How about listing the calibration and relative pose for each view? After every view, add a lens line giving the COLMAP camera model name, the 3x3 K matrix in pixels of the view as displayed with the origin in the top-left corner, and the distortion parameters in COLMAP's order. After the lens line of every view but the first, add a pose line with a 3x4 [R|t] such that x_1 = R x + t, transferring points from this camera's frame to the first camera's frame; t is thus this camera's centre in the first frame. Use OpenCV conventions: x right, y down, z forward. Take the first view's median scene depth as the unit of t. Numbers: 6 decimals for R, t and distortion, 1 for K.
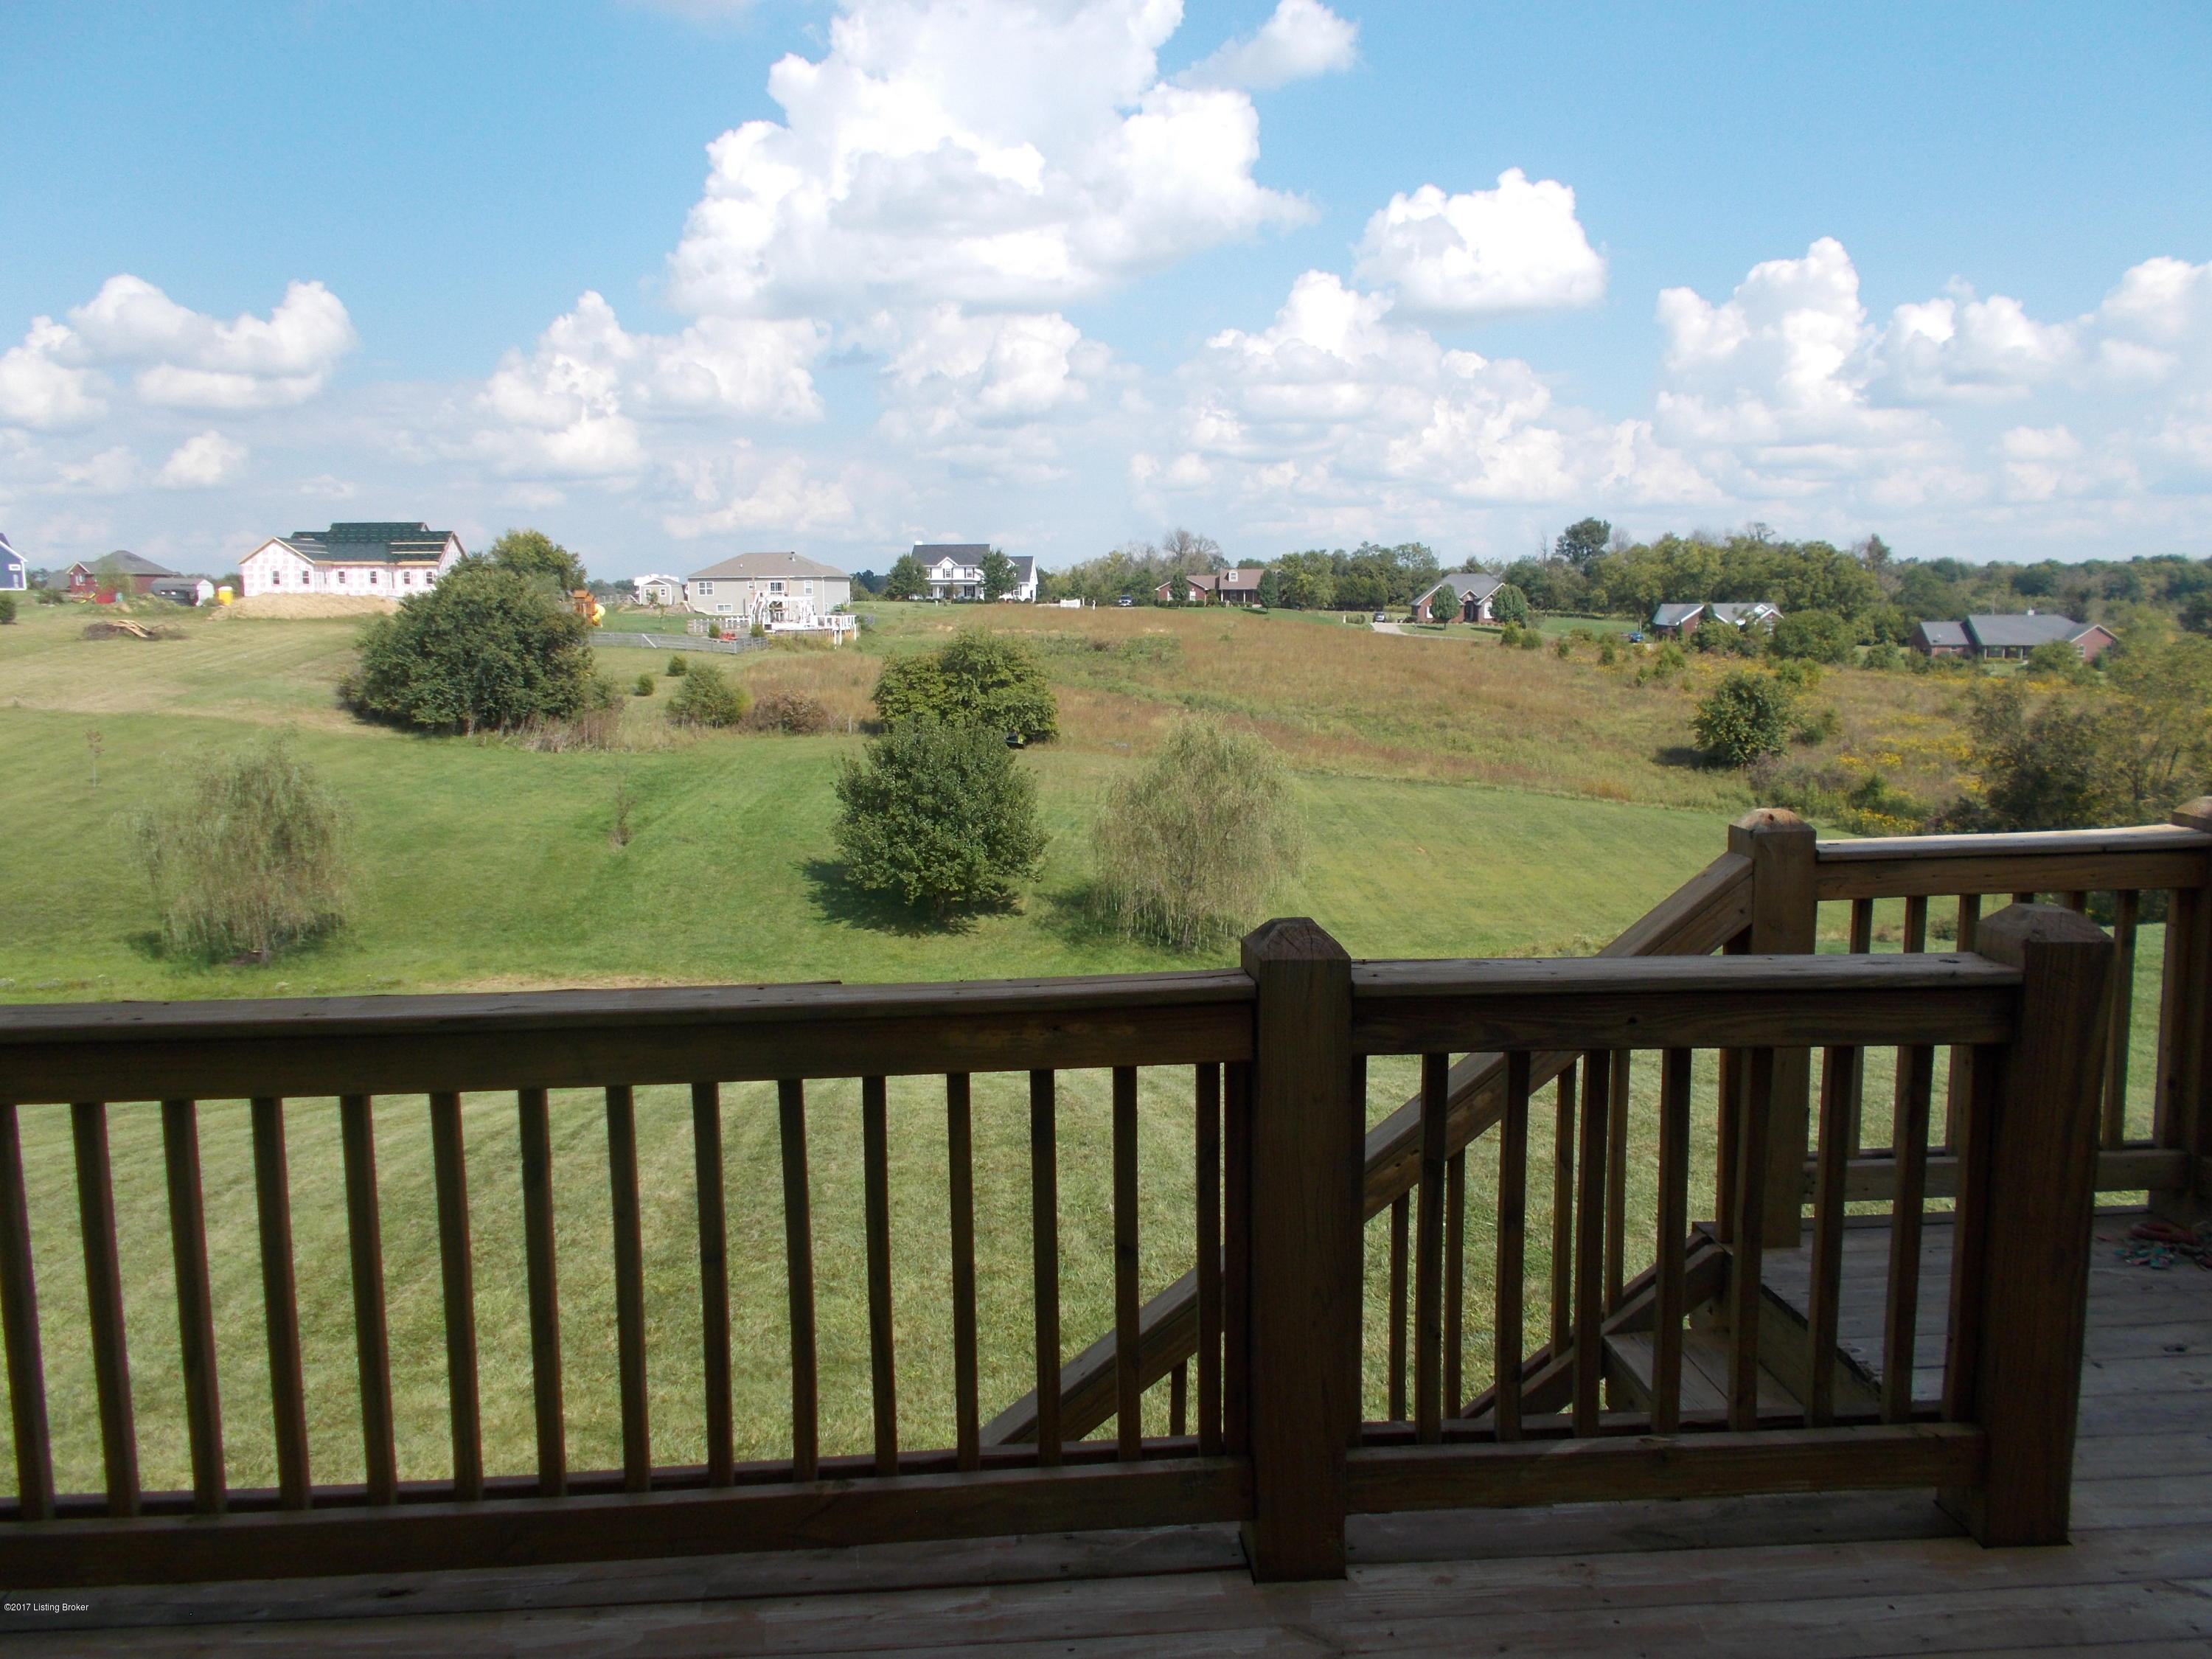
lens RADIAL K [[1647.4, 0, 1106.0], [0, 1647.4, 829.5], [0, 0, 1]] dist [-0.000573, 0.001079]
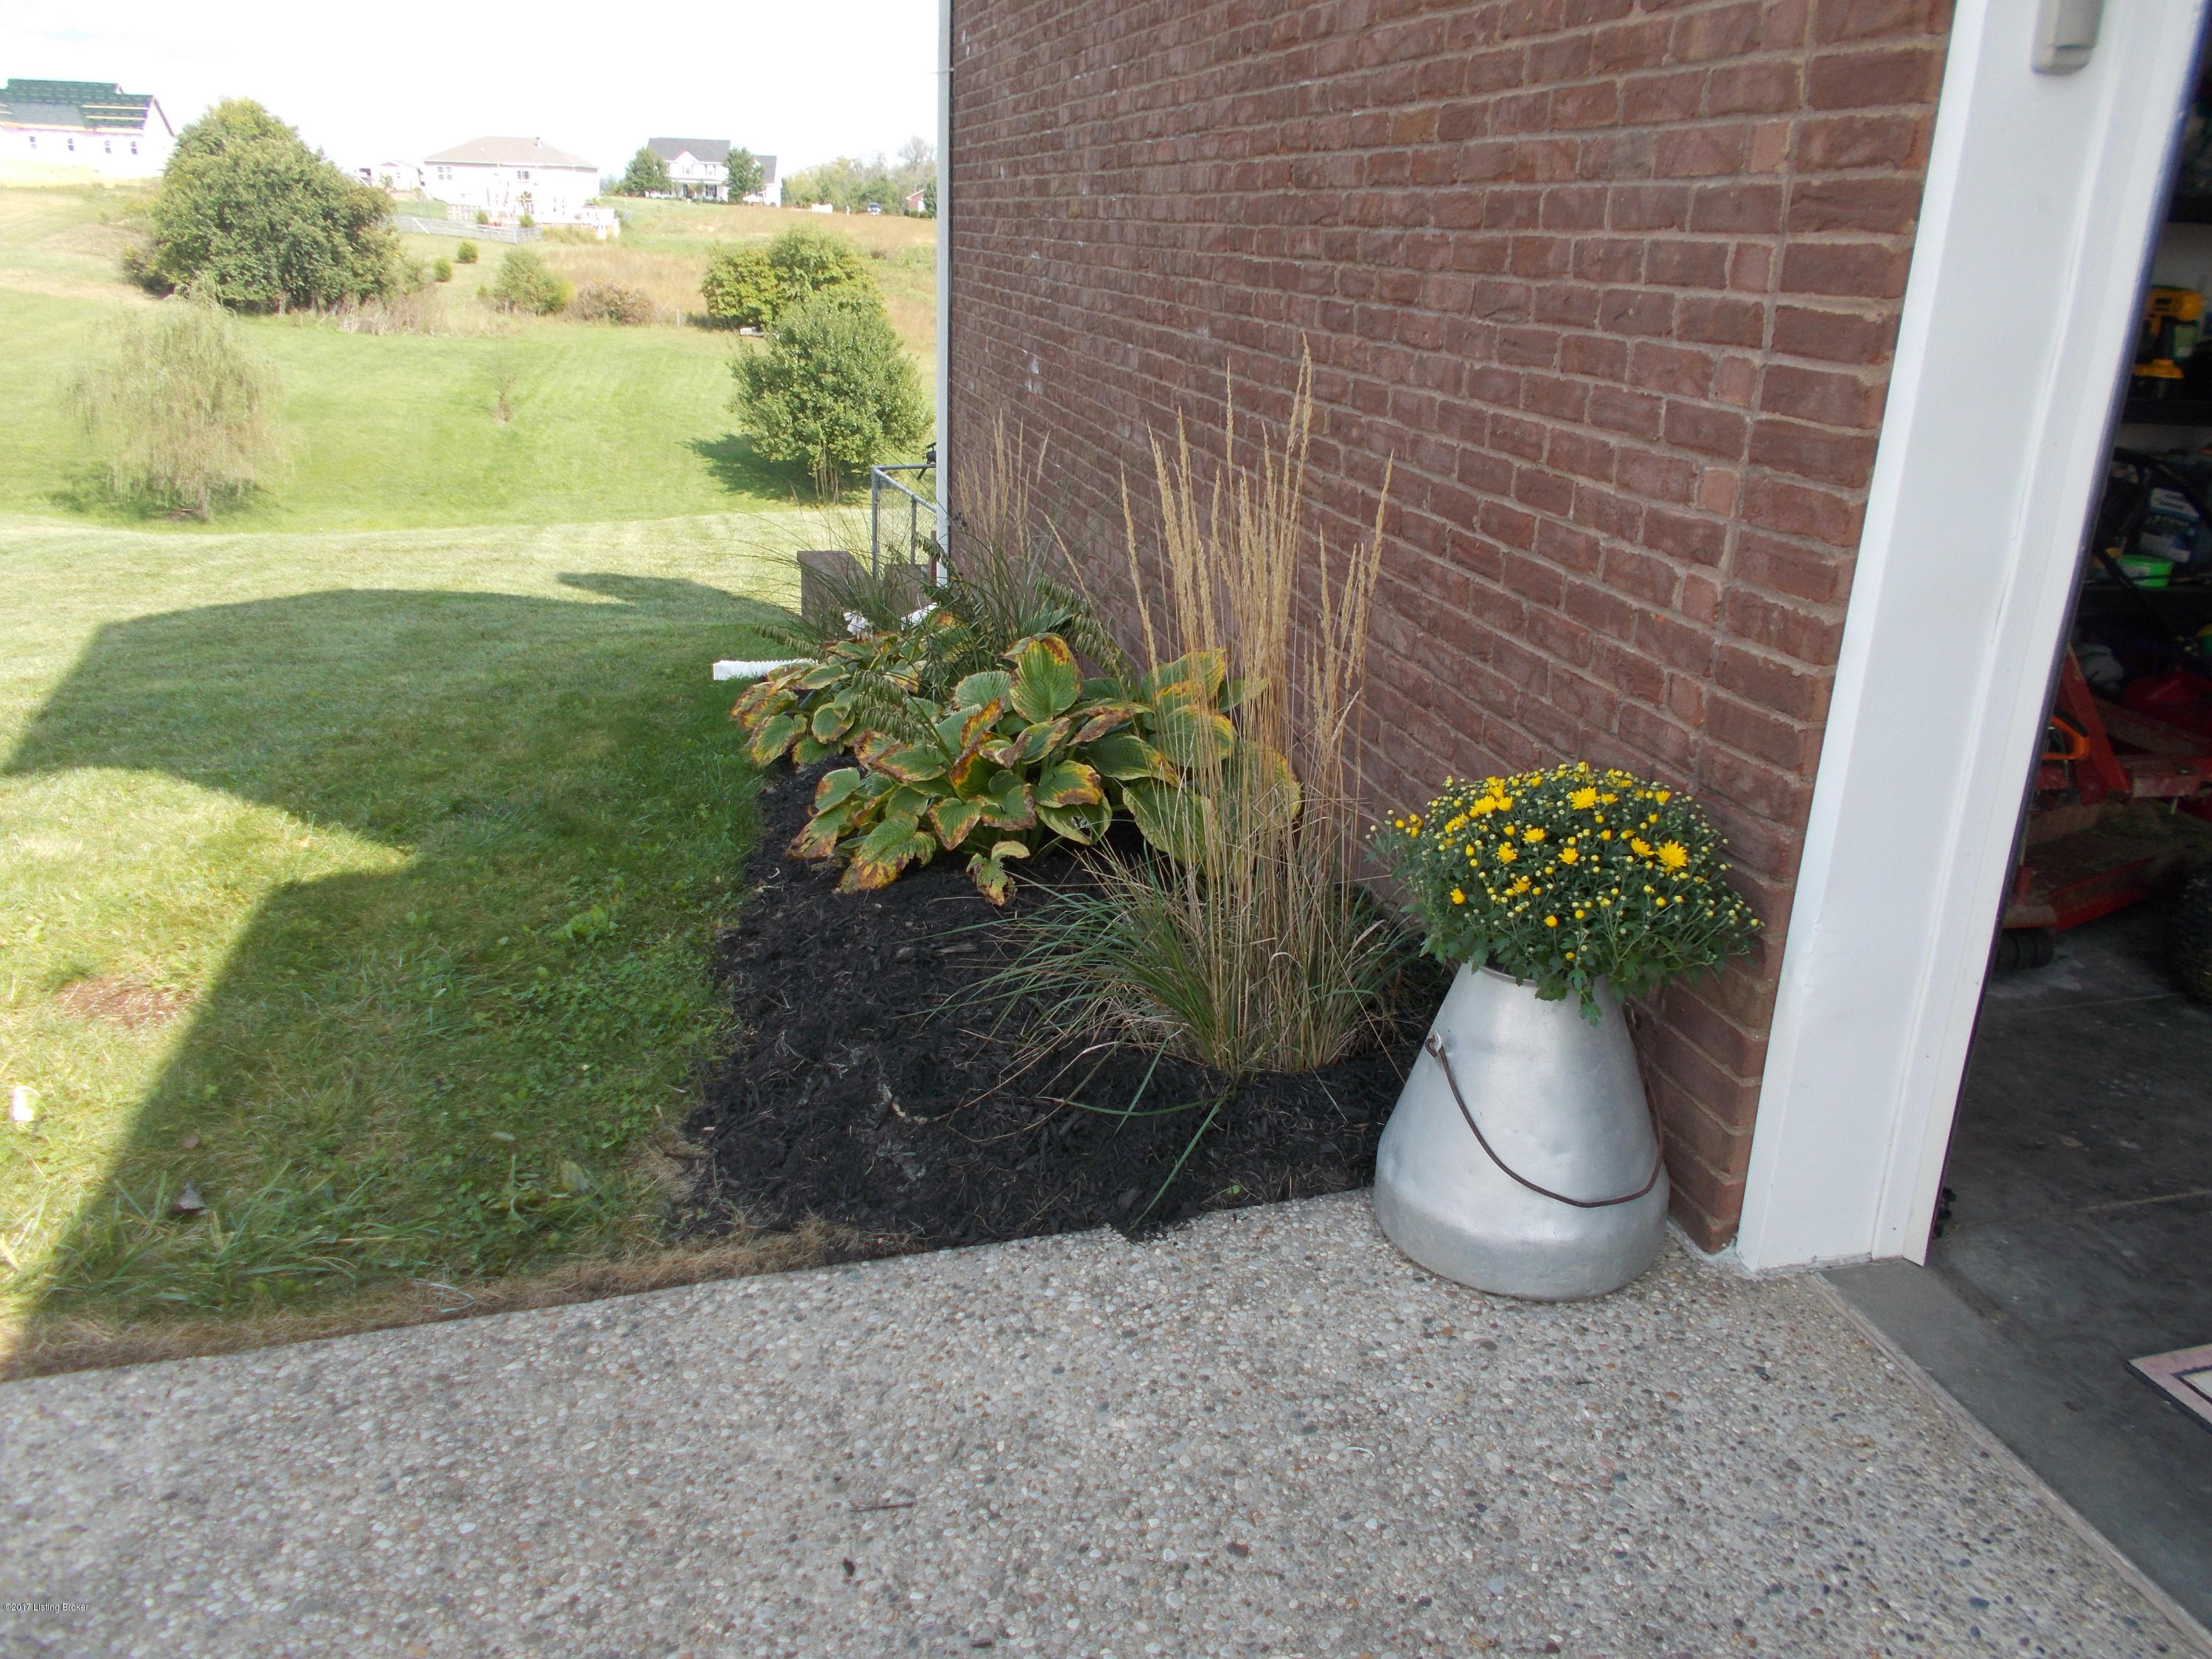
lens RADIAL K [[1665.2, 0, 1106.0], [0, 1665.2, 829.5], [0, 0, 1]] dist [0.043615, -0.071903]
pose [[0.980336, -0.027016, 0.195476, -0.106312], [-0.013986, 0.978581, 0.205388, 0.031305], [-0.196838, -0.204083, 0.958960, -0.121475]]
